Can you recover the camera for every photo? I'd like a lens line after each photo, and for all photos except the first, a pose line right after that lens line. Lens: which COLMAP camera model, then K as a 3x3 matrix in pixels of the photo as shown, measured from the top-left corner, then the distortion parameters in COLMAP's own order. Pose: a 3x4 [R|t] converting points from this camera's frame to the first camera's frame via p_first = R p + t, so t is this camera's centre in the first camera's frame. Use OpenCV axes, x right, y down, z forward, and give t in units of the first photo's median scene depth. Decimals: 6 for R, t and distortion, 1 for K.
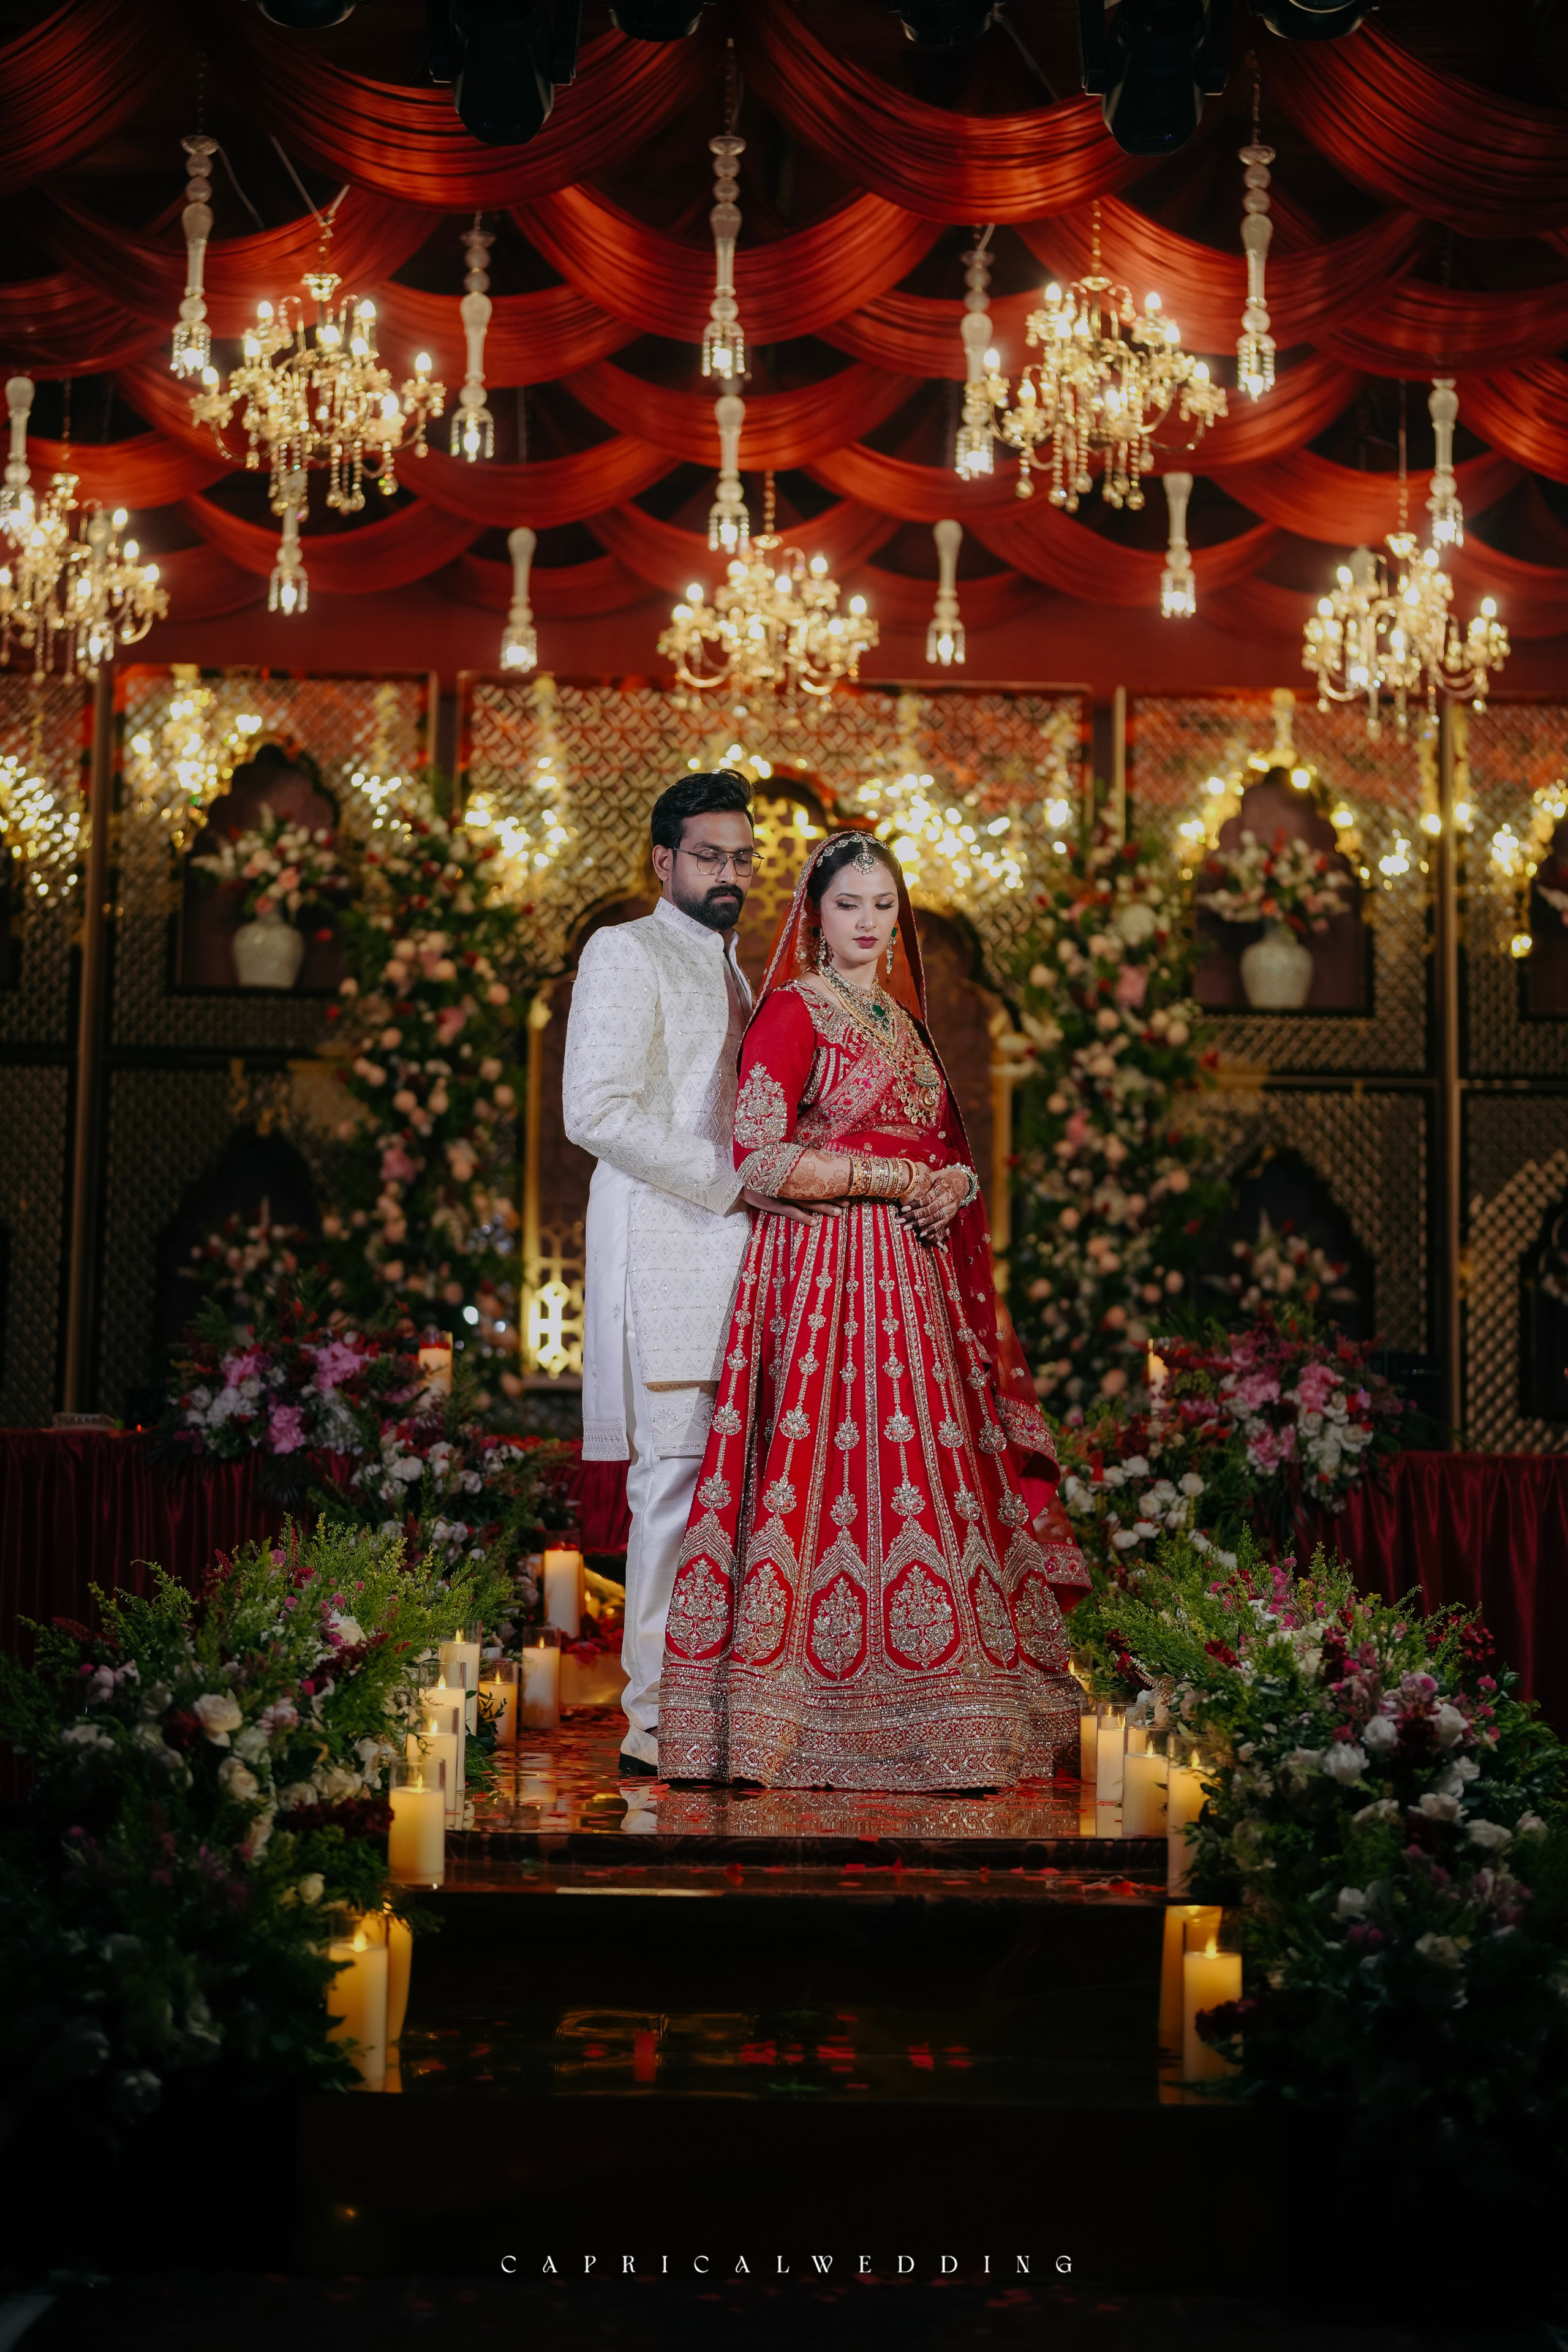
lens RADIAL K [[3623.5, 0, 797.3], [0, 3623.5, 1146.0], [0, 0, 1]] dist [-0.103253, 0.692947]
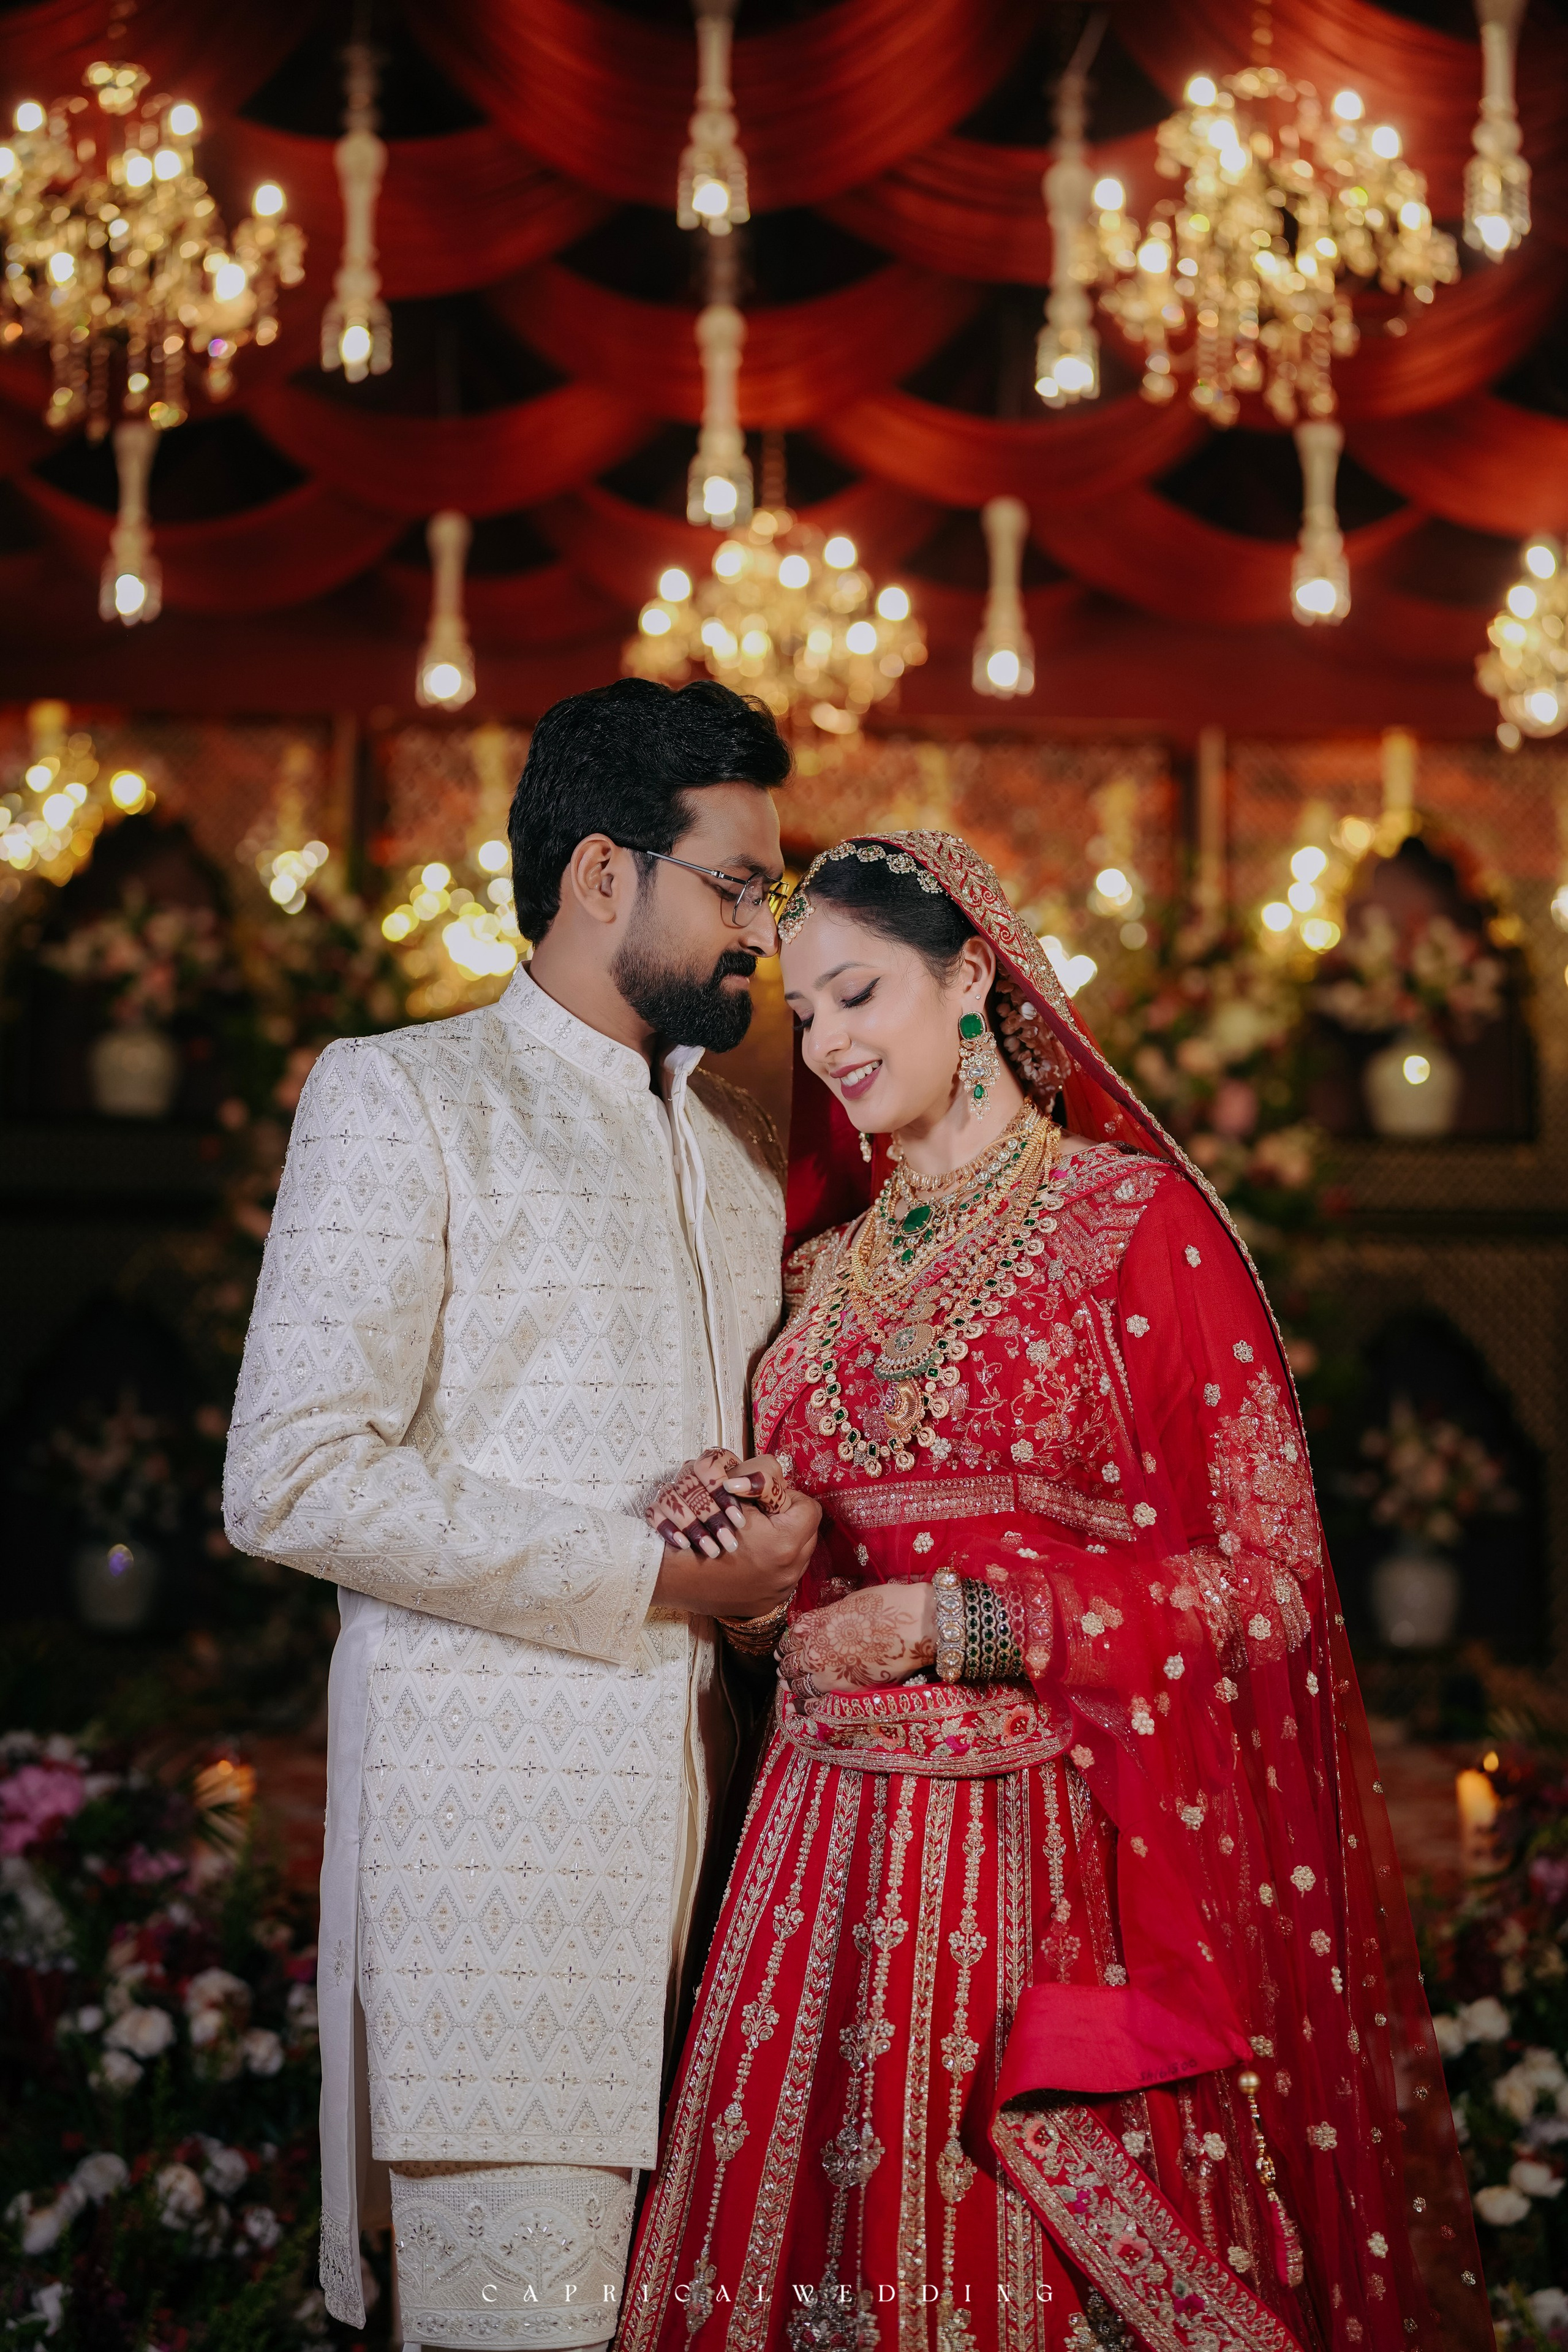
lens RADIAL K [[3255.8, 0, 780.7], [0, 3255.8, 1174.0], [0, 0, 1]] dist [-0.092316, 0.917885]
pose [[0.999988, -0.004125, 0.002463, -0.008197], [0.004170, 0.999820, -0.018536, -0.018949], [-0.002386, 0.018546, 0.999825, 0.322013]]
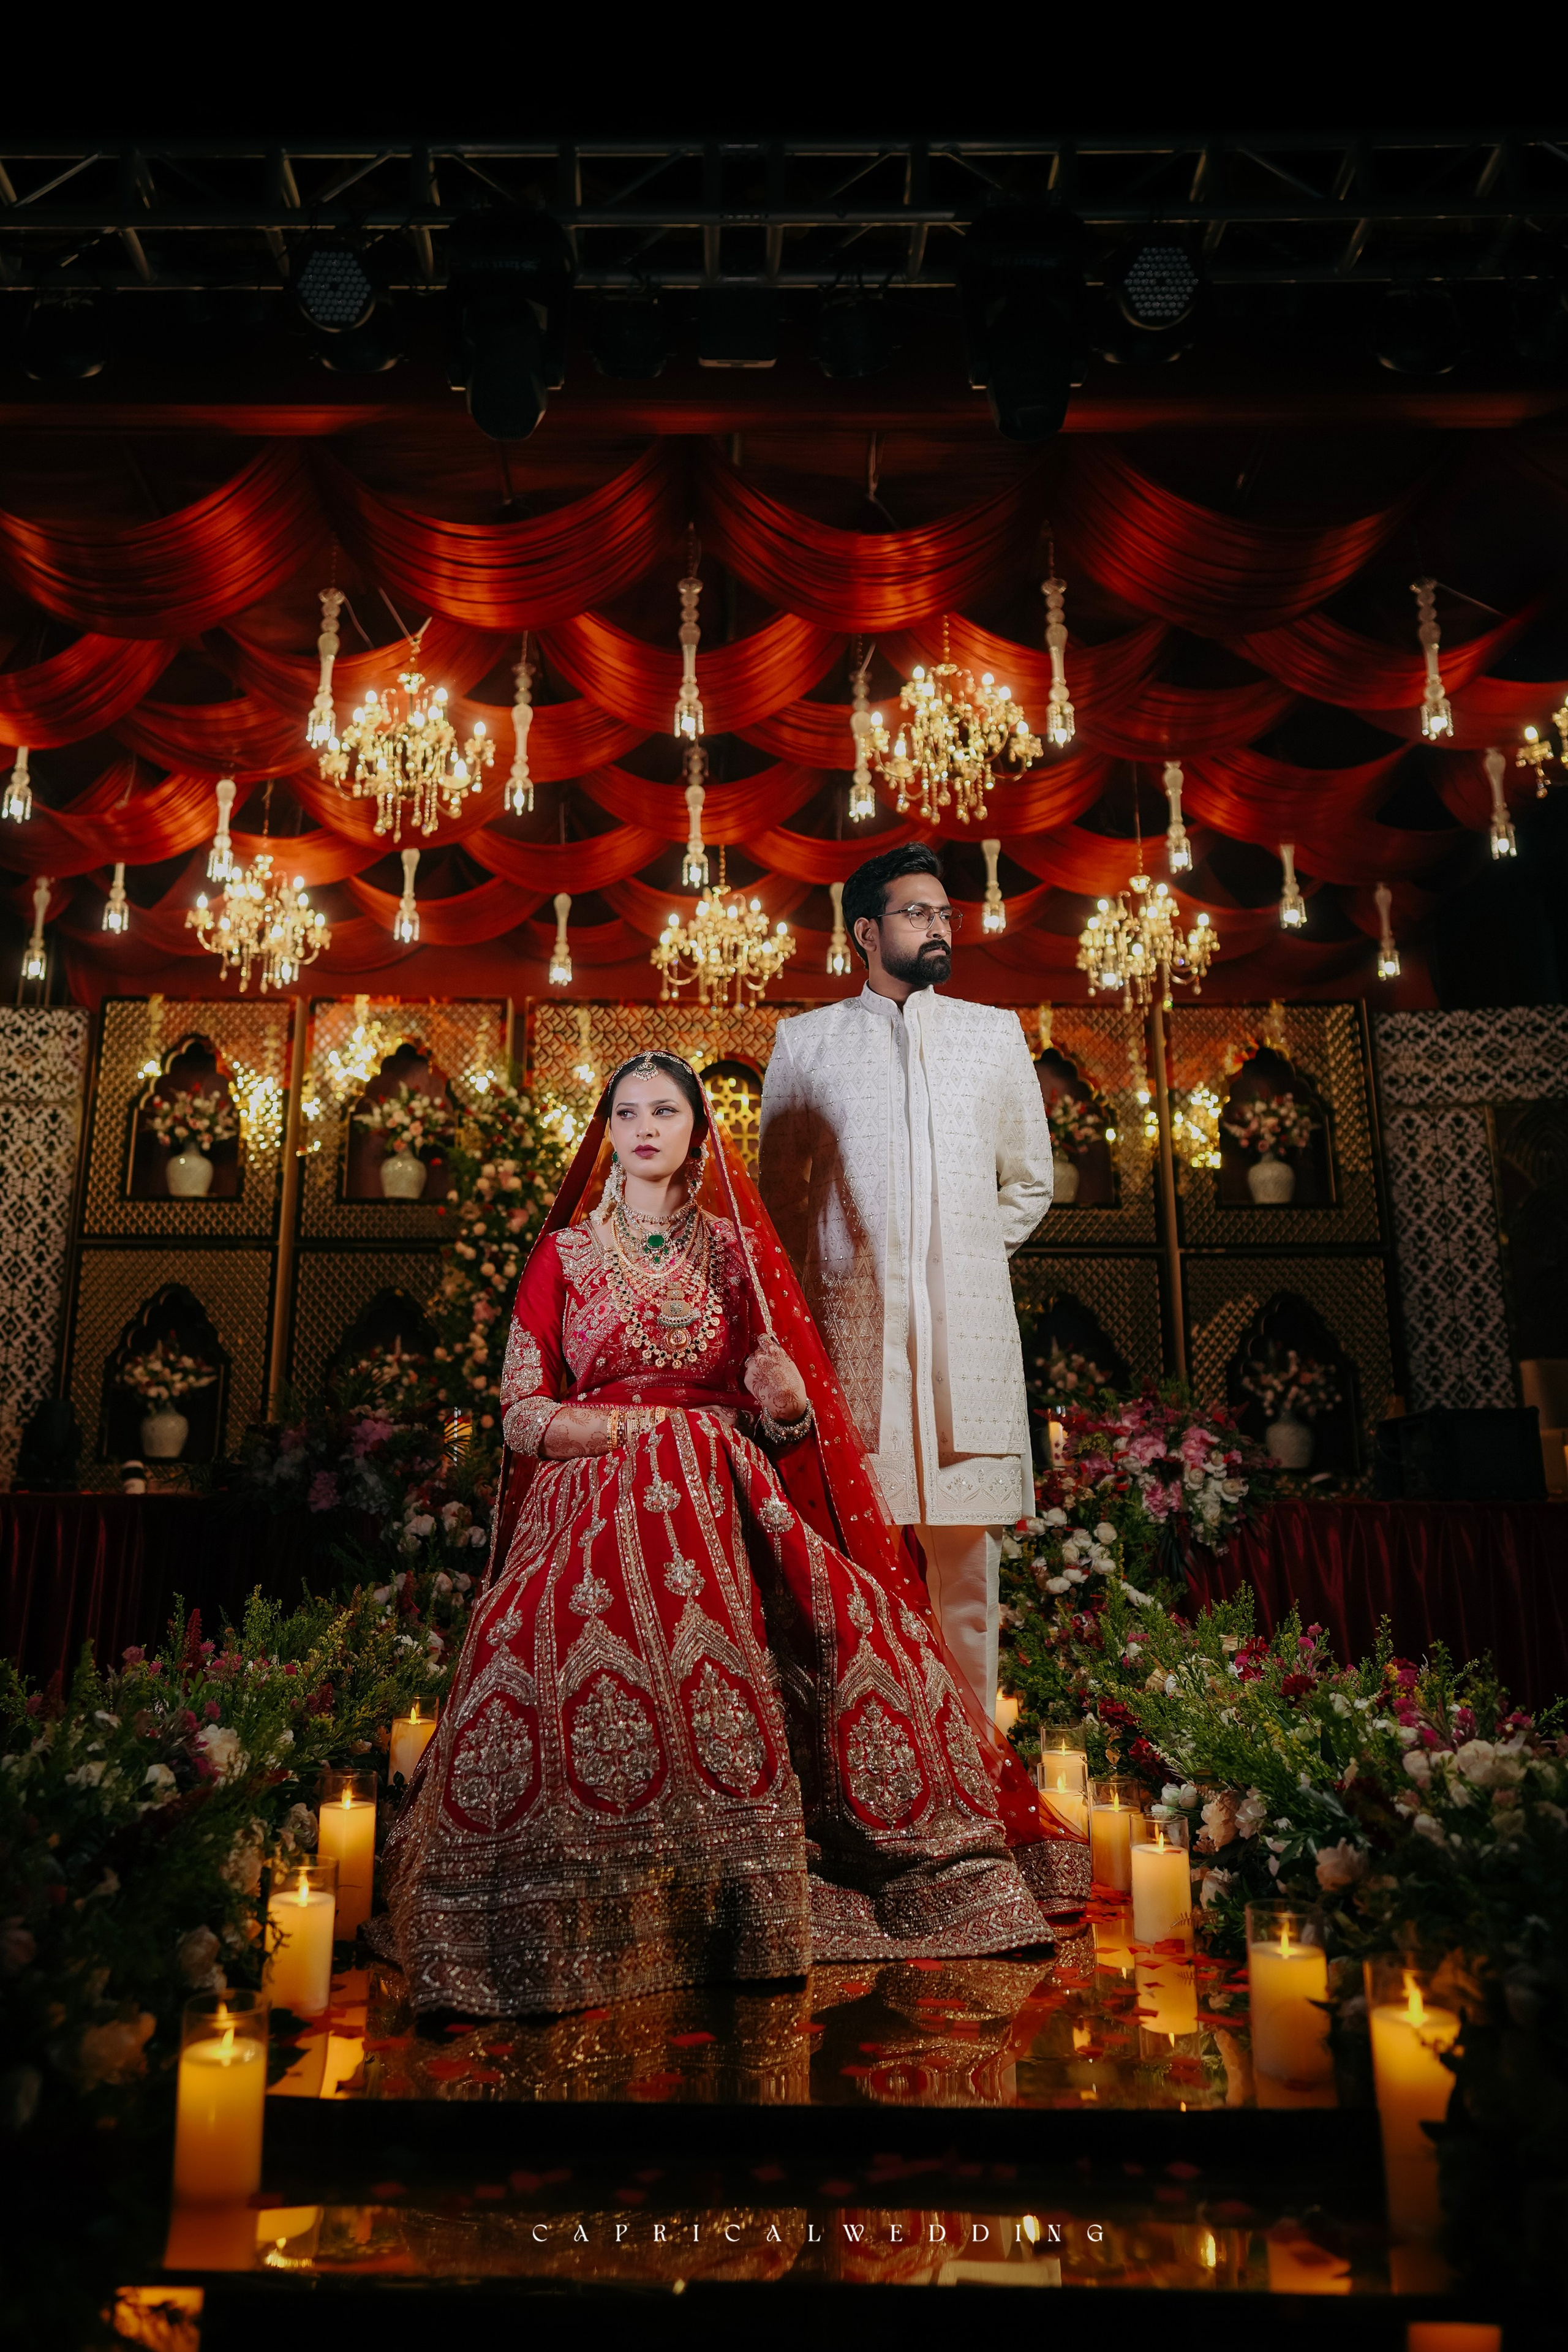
lens RADIAL K [[1779.9, 0, 692.3], [0, 1779.9, 1068.5], [0, 0, 1]] dist [-0.044350, 0.008522]
pose [[0.999599, -0.015372, -0.023789, -0.003677], [0.011558, 0.988180, -0.152863, 0.020675], [0.025858, 0.152526, 0.987961, 0.266701]]
